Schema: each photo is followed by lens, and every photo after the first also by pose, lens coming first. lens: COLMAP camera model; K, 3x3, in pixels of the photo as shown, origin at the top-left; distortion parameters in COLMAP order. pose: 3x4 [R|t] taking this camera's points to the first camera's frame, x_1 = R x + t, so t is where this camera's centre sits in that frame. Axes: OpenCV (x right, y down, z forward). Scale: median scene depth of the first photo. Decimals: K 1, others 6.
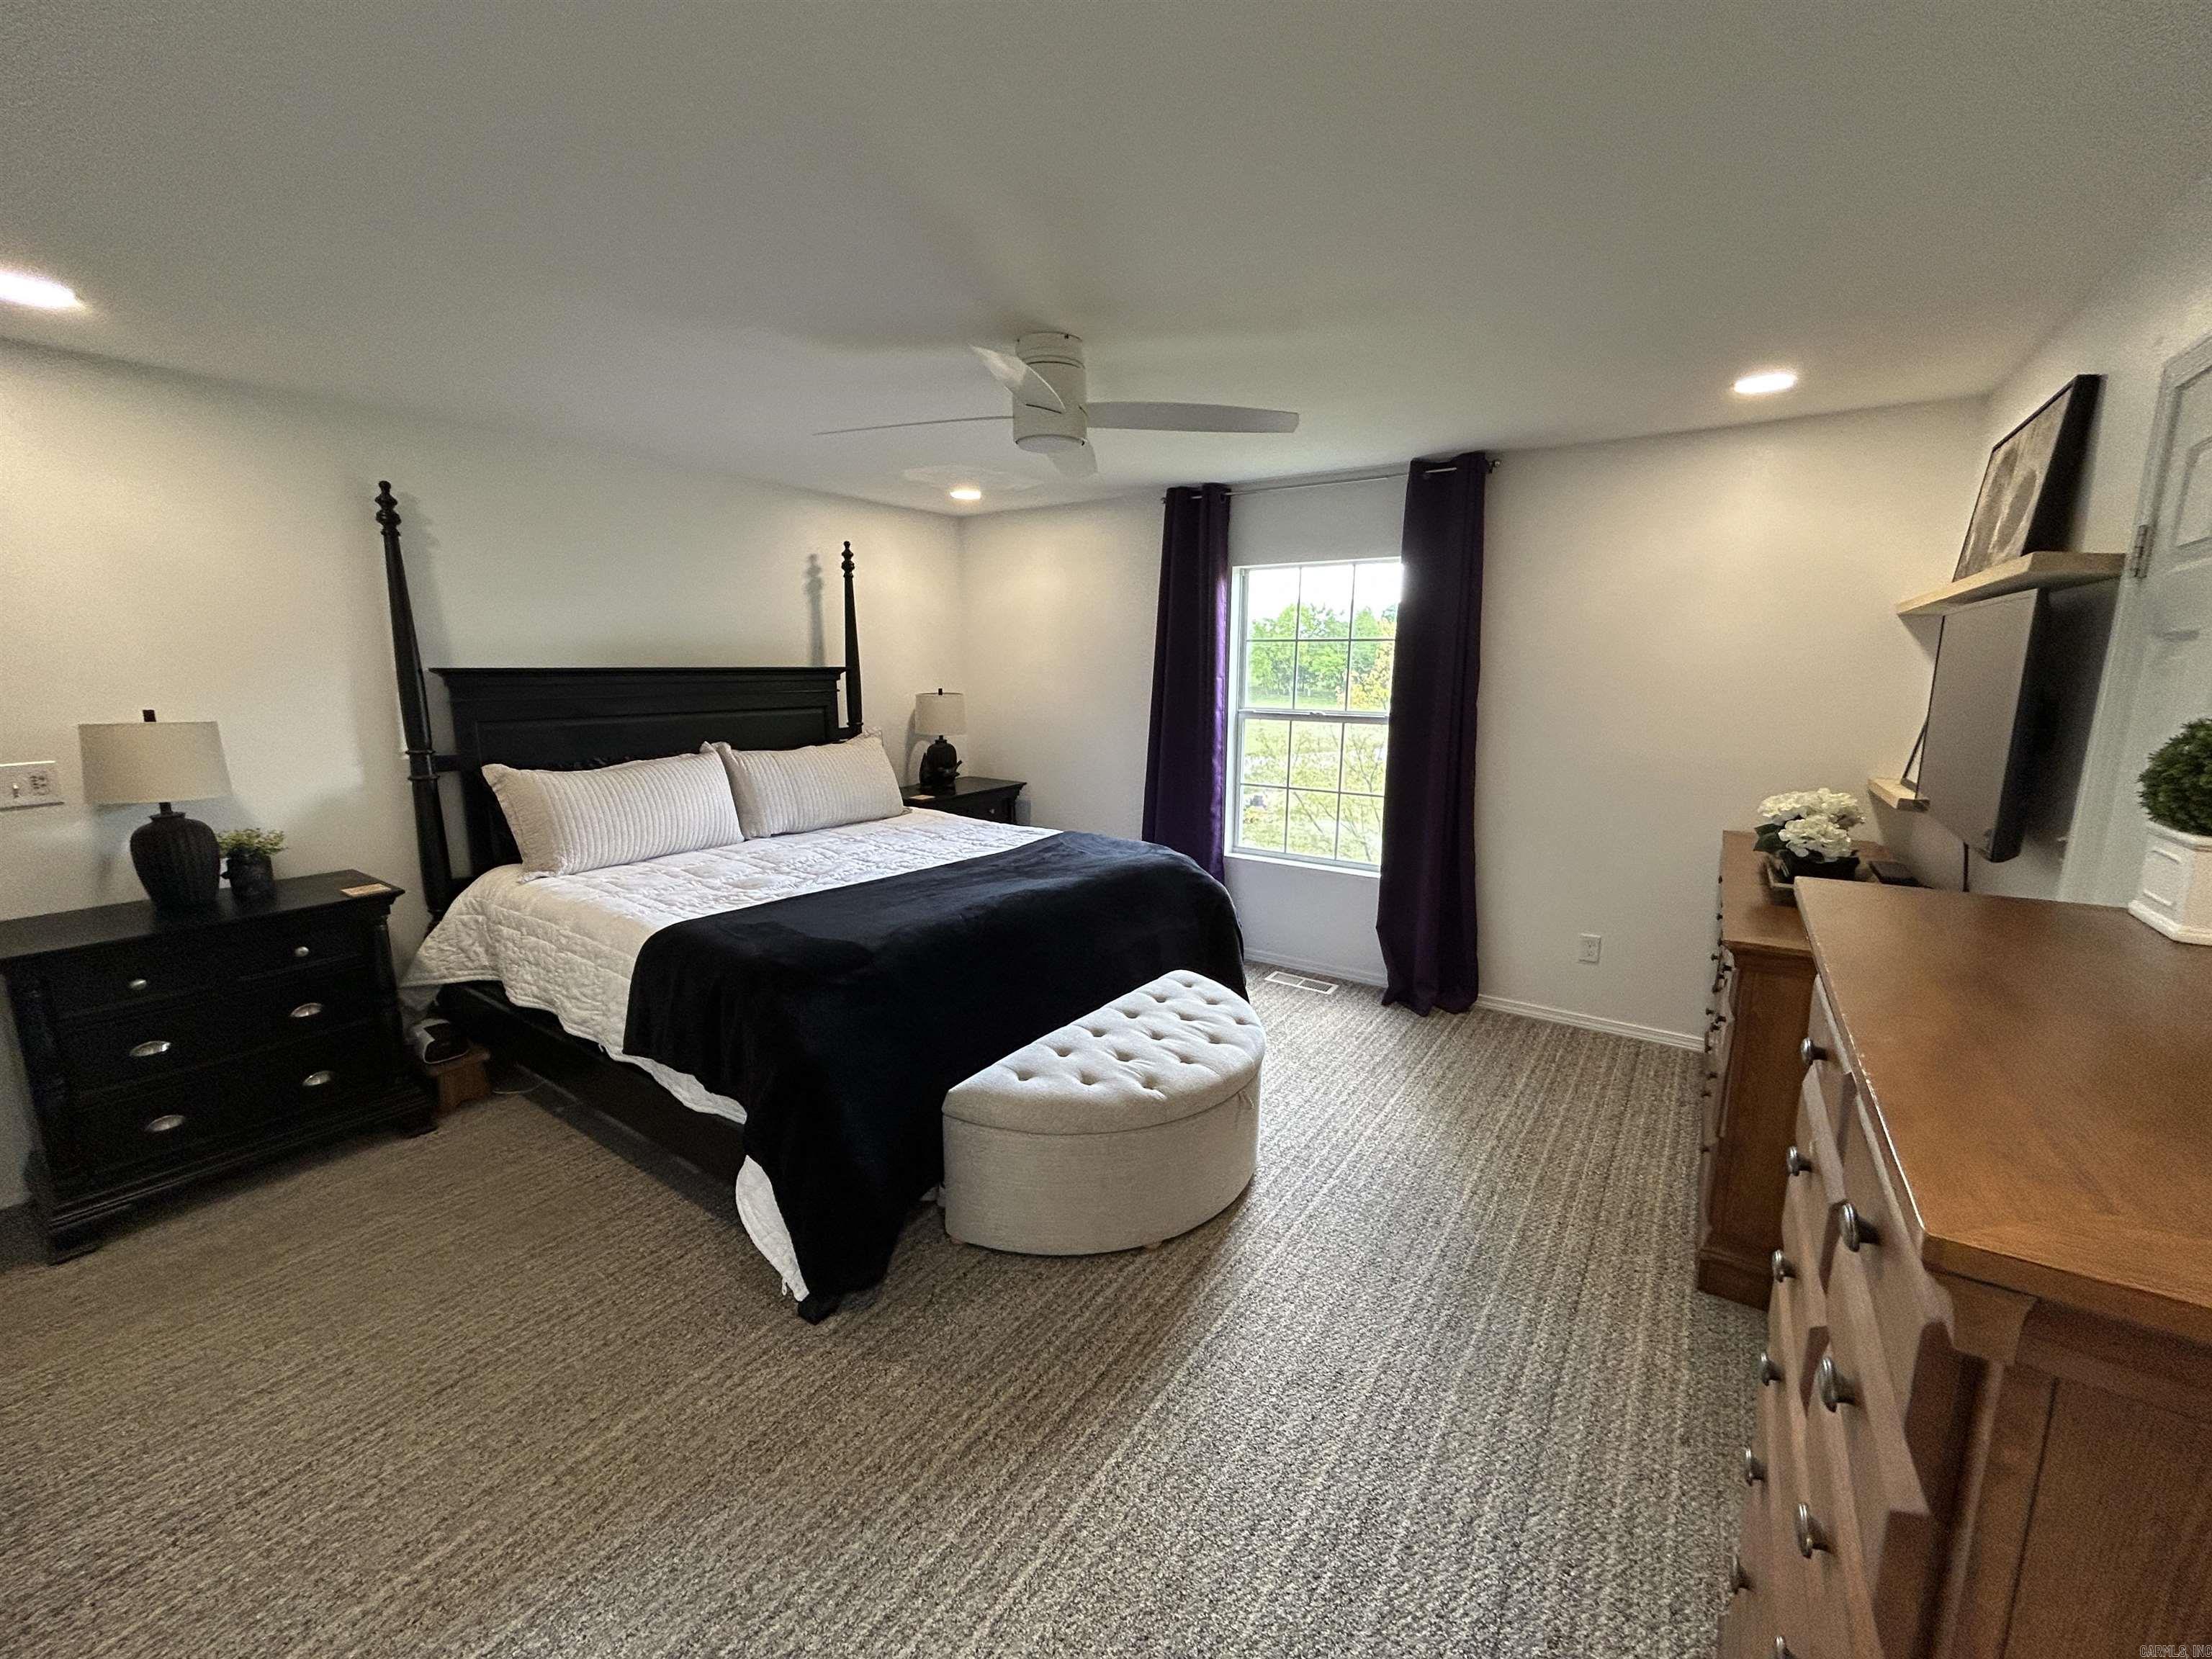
lens RADIAL K [[896.0, 0, 1100.7], [0, 896.0, 827.6], [0, 0, 1]] dist [-0.001400, 0.000687]
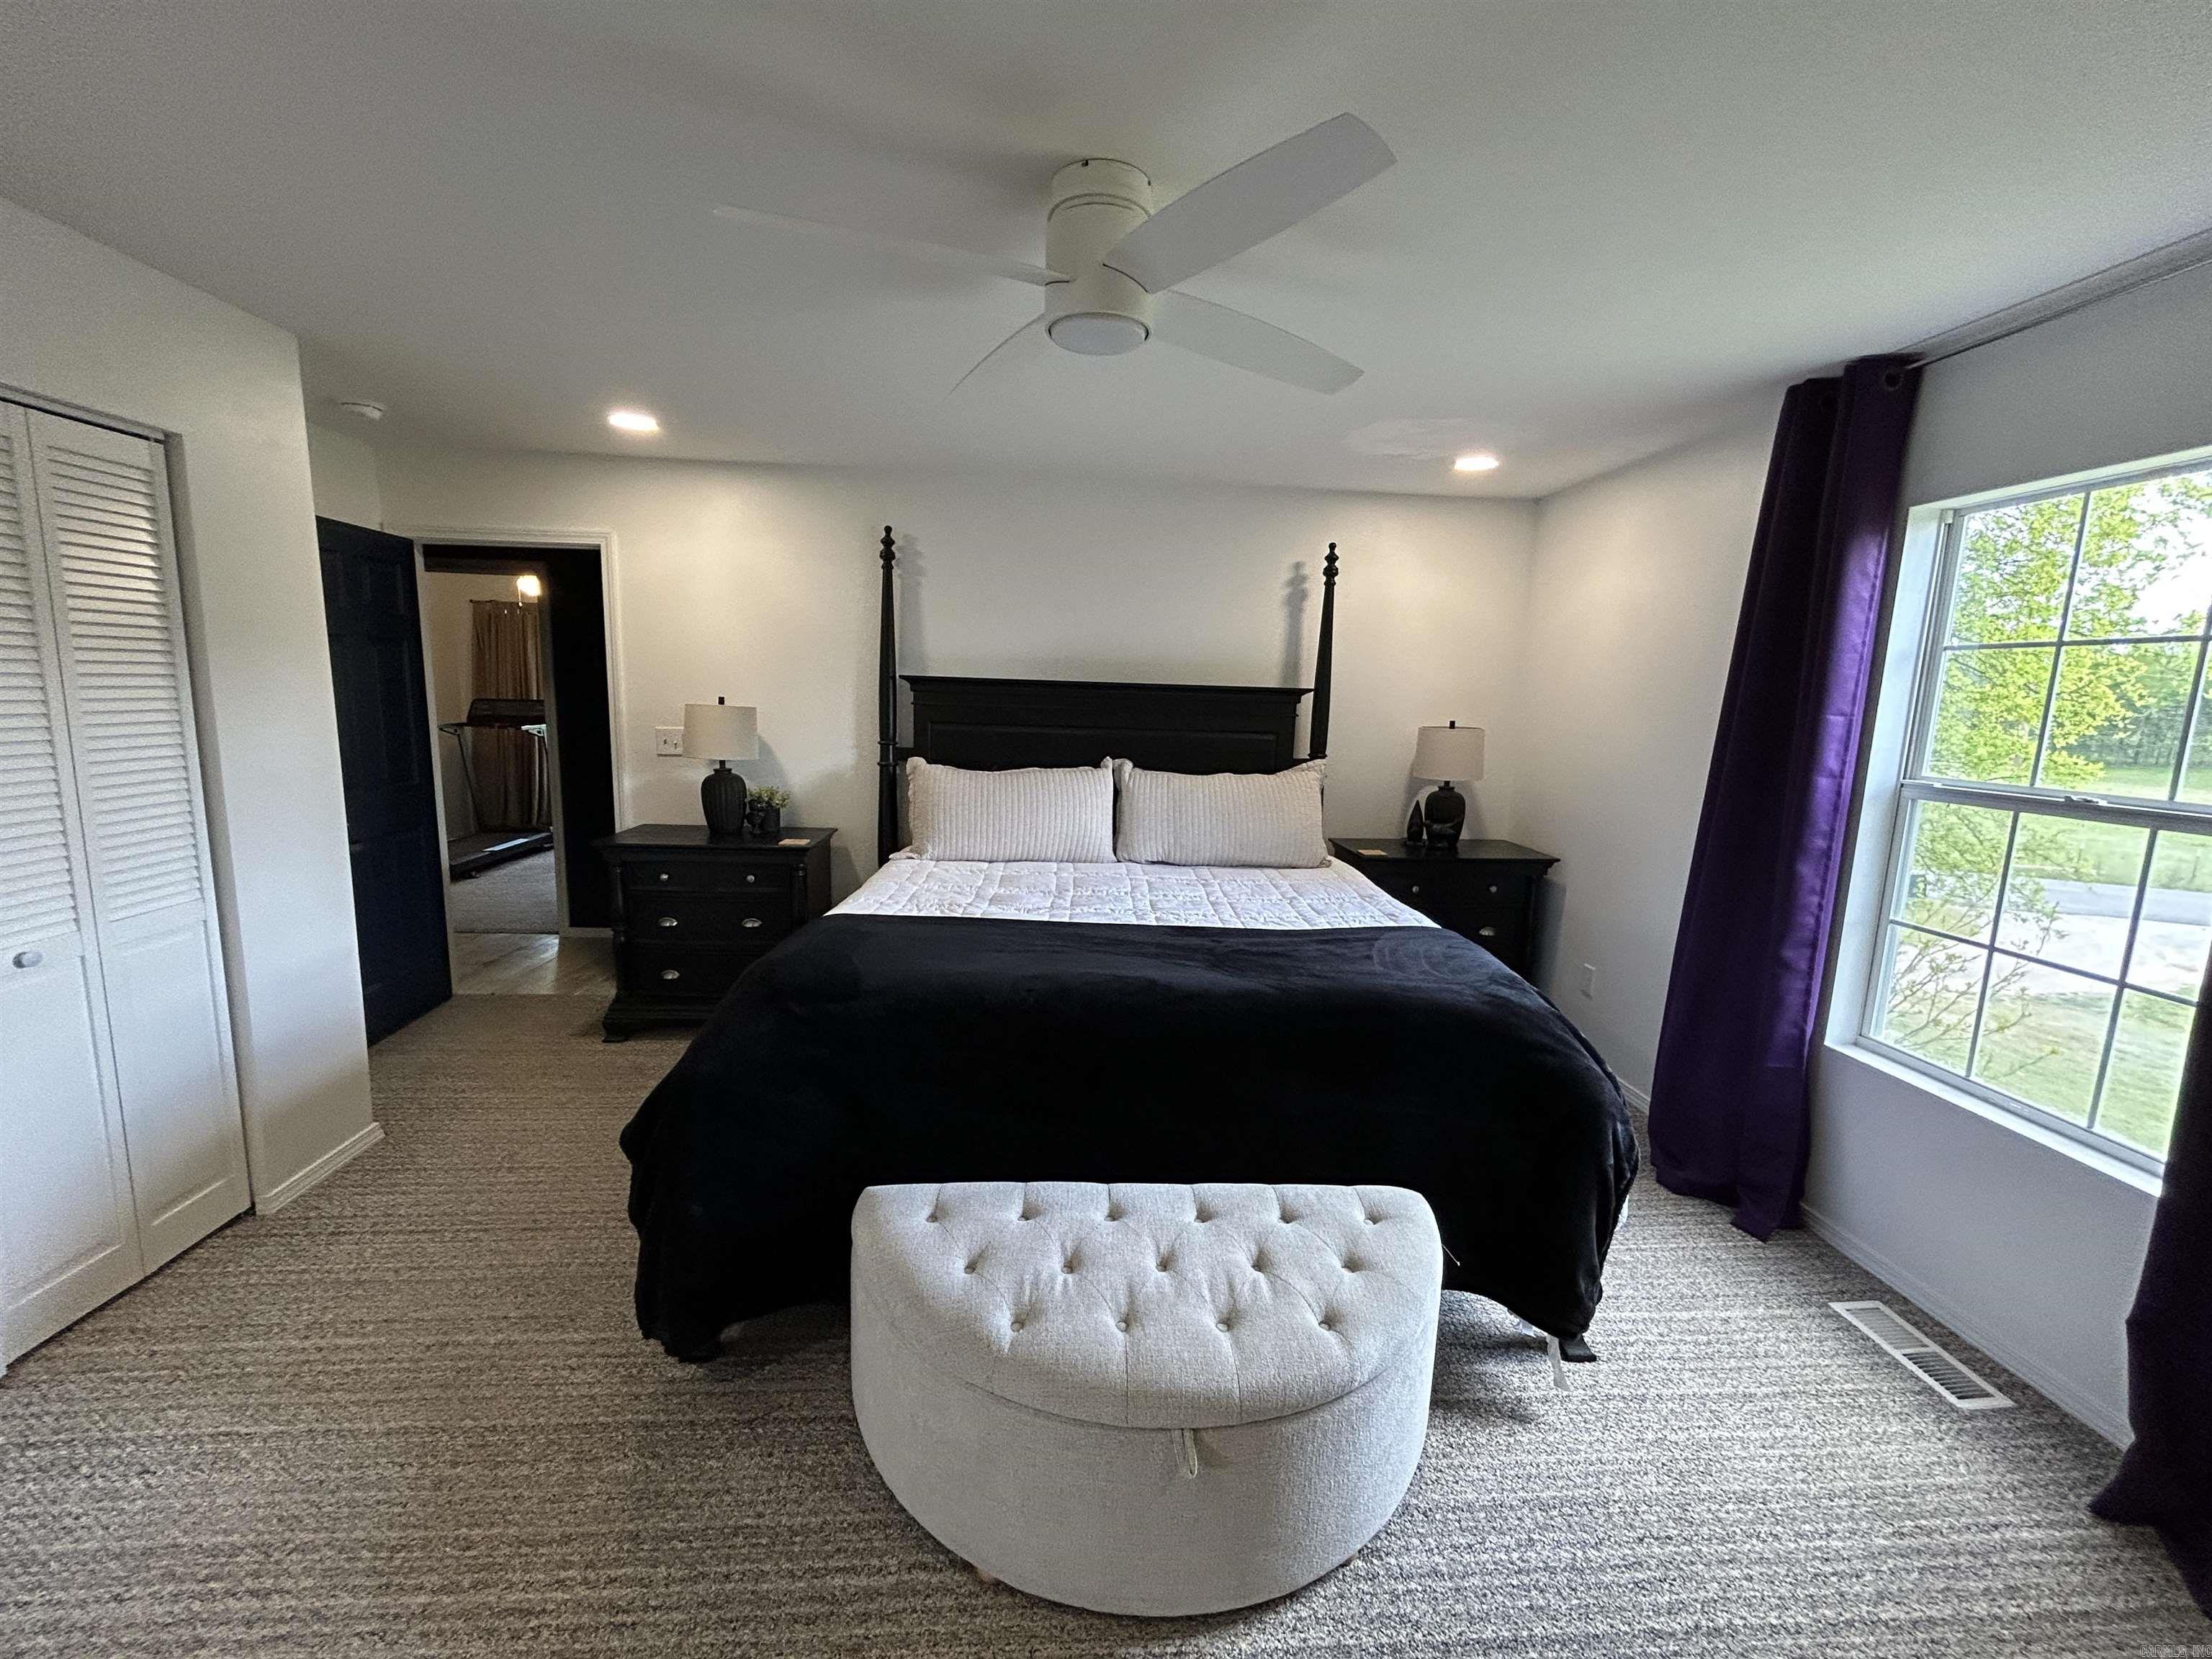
lens RADIAL K [[896.0, 0, 1089.1], [0, 896.0, 822.2], [0, 0, 1]] dist [-0.001400, 0.000687]
pose [[0.625397, 0.133761, -0.768756, 0.308679], [-0.170289, 0.984847, 0.032827, -0.052312], [0.761498, 0.110381, 0.638699, 0.355792]]
